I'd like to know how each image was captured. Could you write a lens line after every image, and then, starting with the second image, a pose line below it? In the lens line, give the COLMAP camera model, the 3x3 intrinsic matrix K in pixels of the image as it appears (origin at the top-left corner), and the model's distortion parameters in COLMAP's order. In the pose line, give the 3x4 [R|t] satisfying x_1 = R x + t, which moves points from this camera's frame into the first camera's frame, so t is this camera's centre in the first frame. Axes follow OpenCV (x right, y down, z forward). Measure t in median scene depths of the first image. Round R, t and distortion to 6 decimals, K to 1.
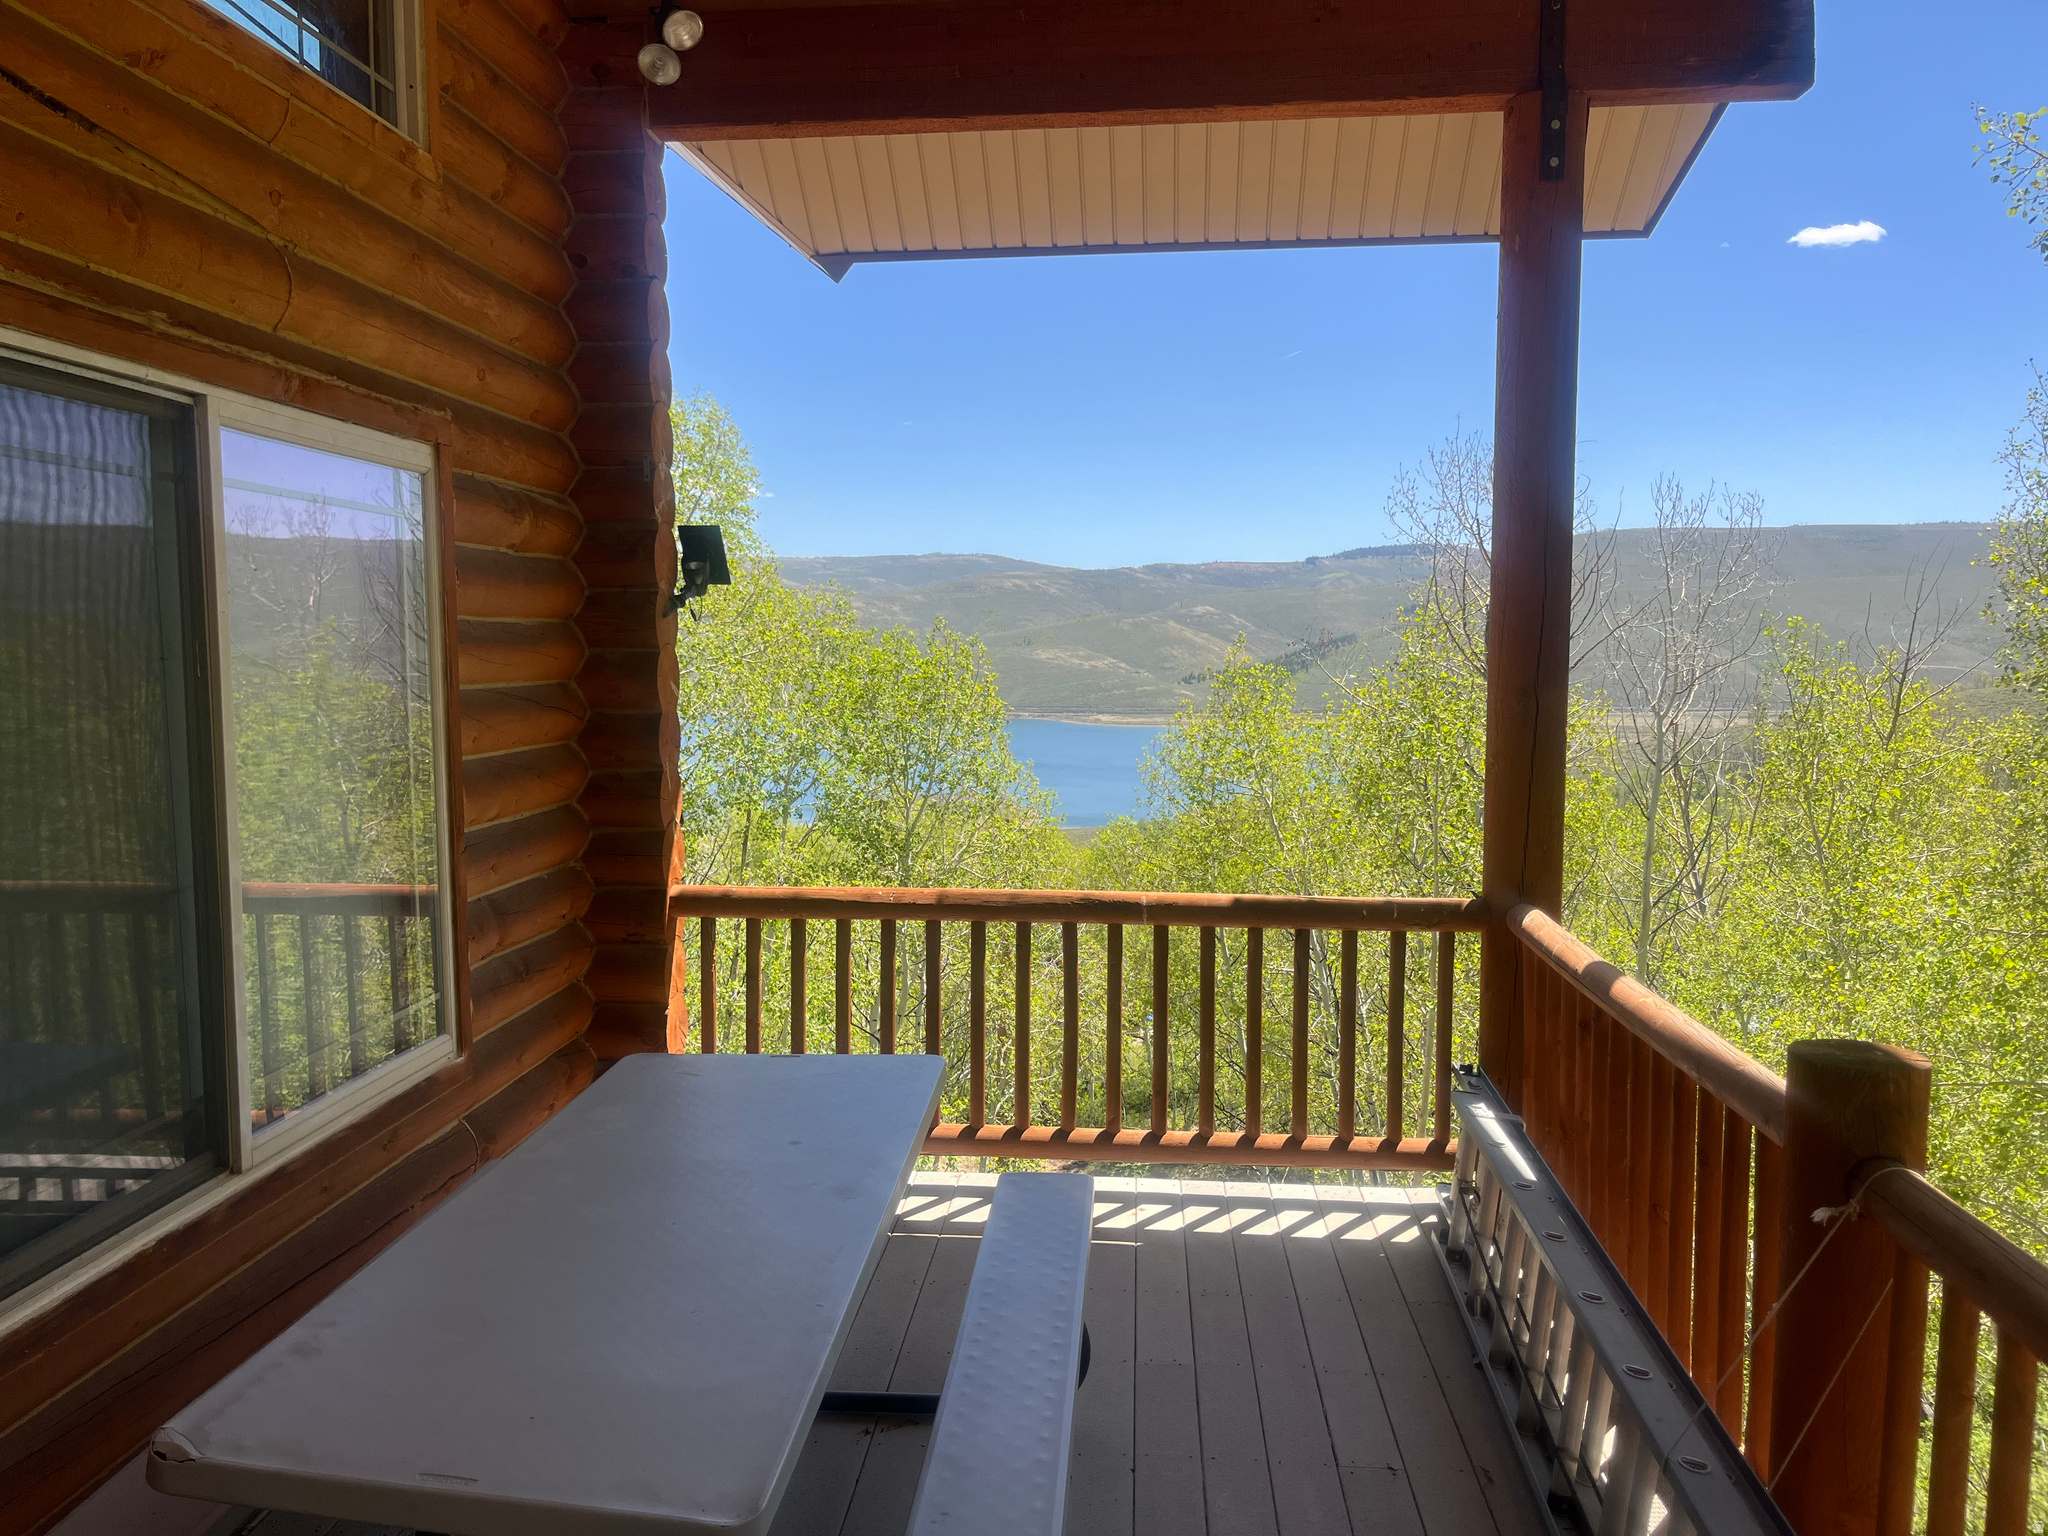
lens RADIAL K [[1563.2, 0, 1024.0], [0, 1563.2, 768.0], [0, 0, 1]] dist [0.054768, -0.083122]
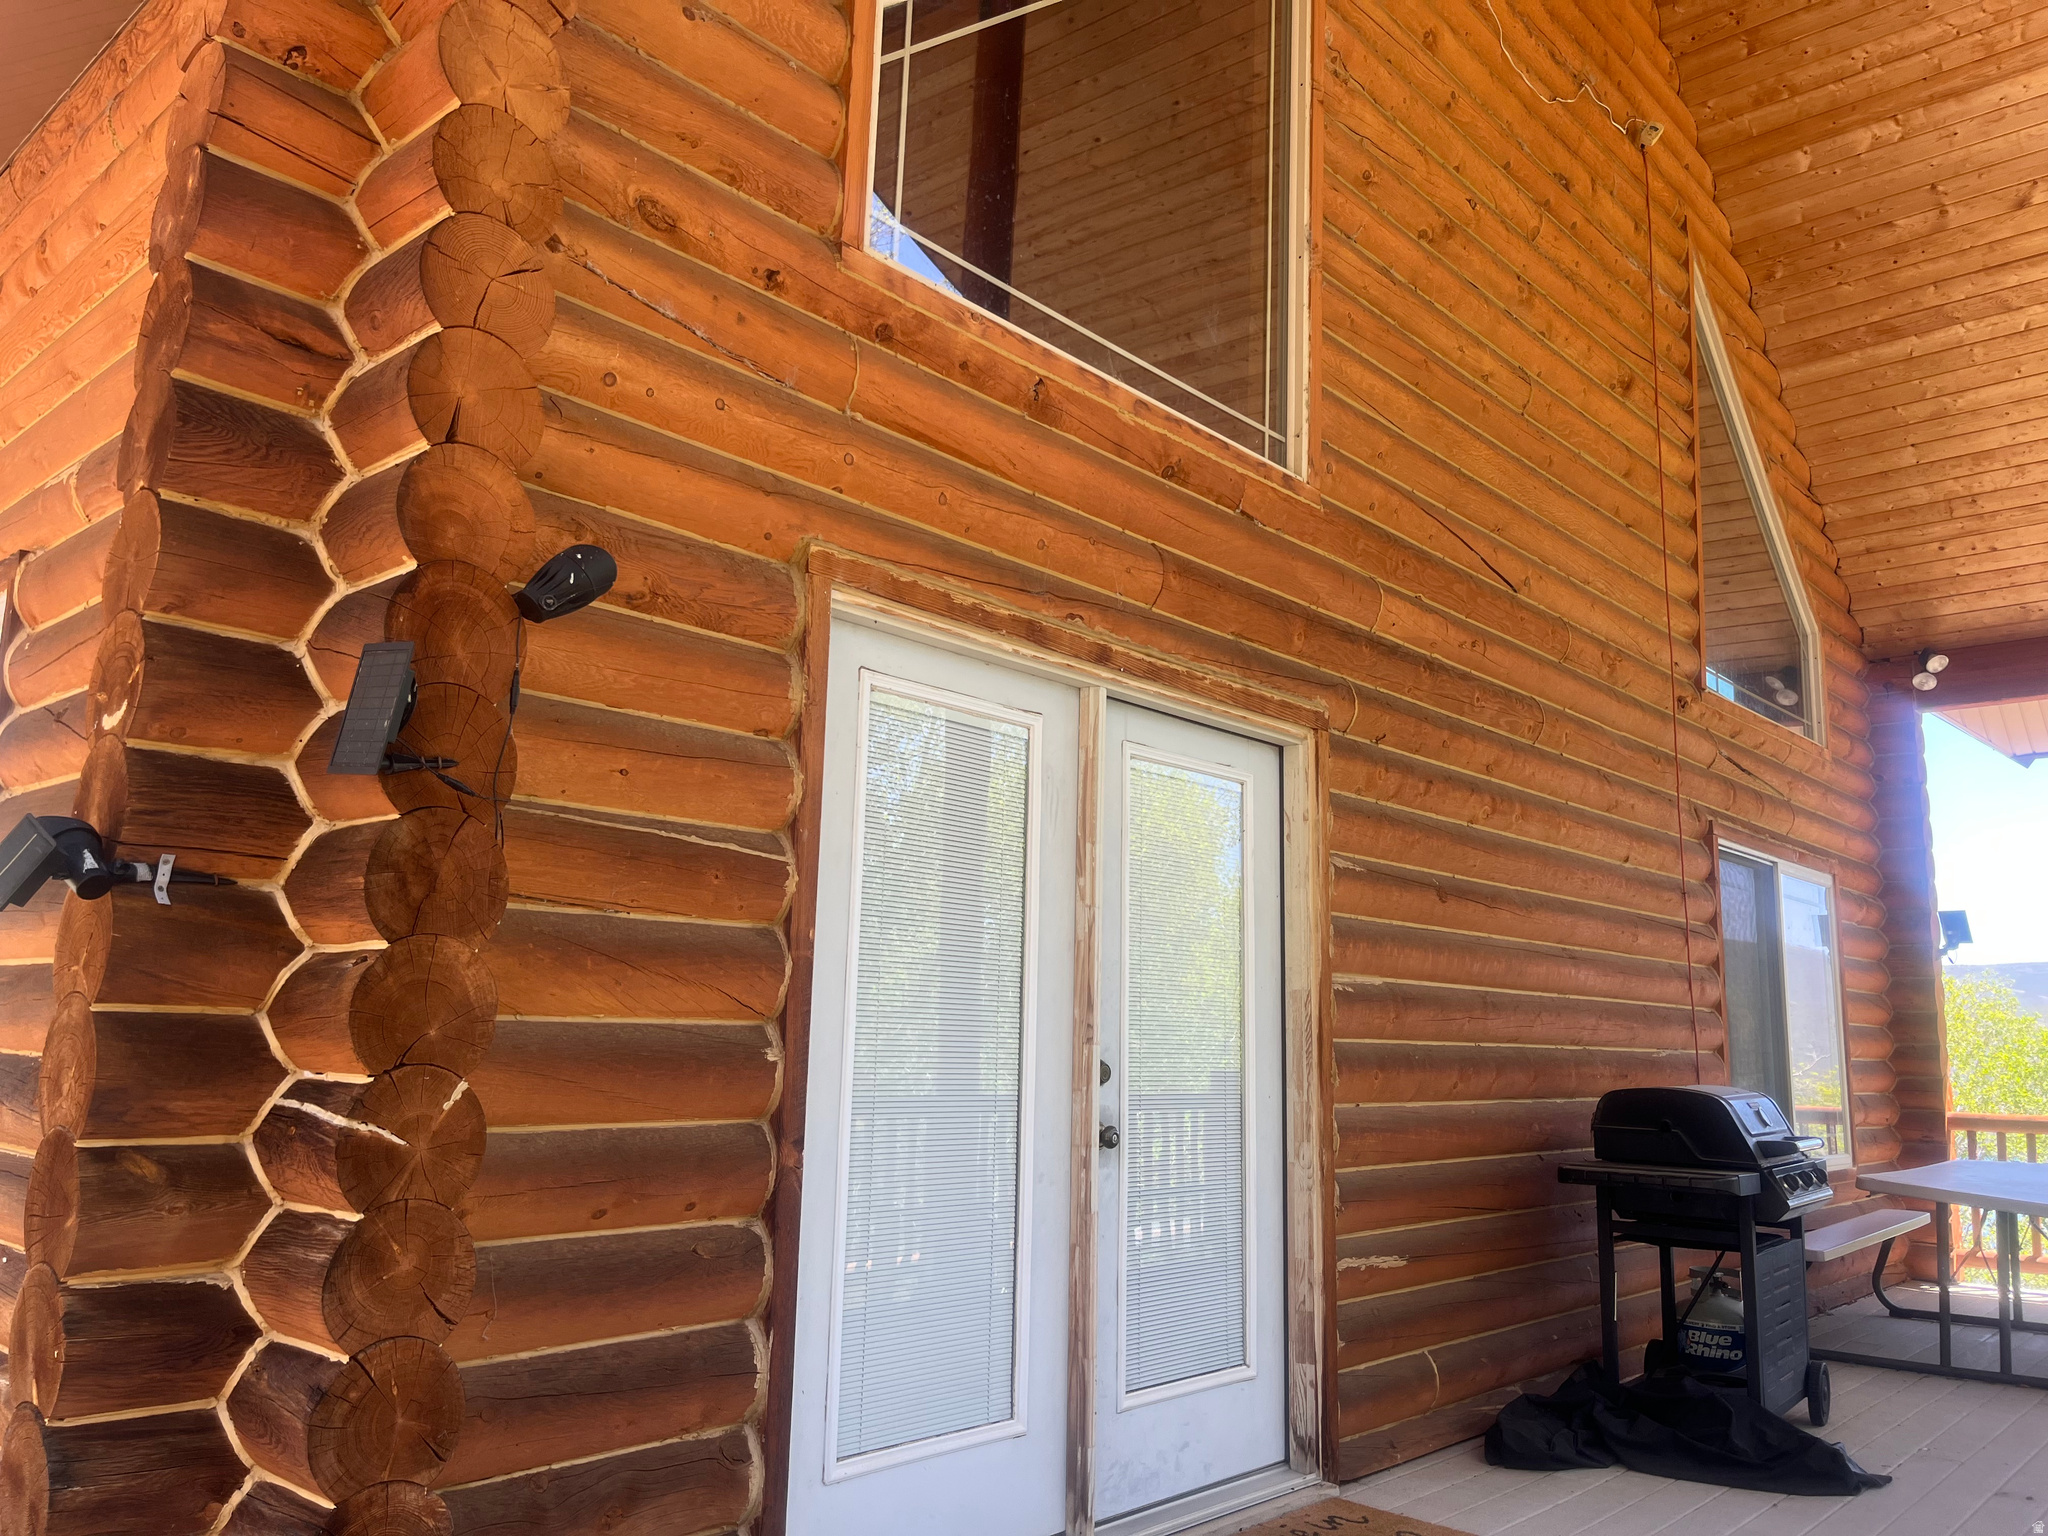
lens RADIAL K [[1563.2, 0, 1024.0], [0, 1563.2, 768.0], [0, 0, 1]] dist [0.054768, -0.083122]
pose [[0.798686, -0.078264, -0.596637, 0.041331], [-0.075431, 0.970664, -0.228302, 0.208375], [0.597001, 0.227346, 0.769352, -1.232393]]
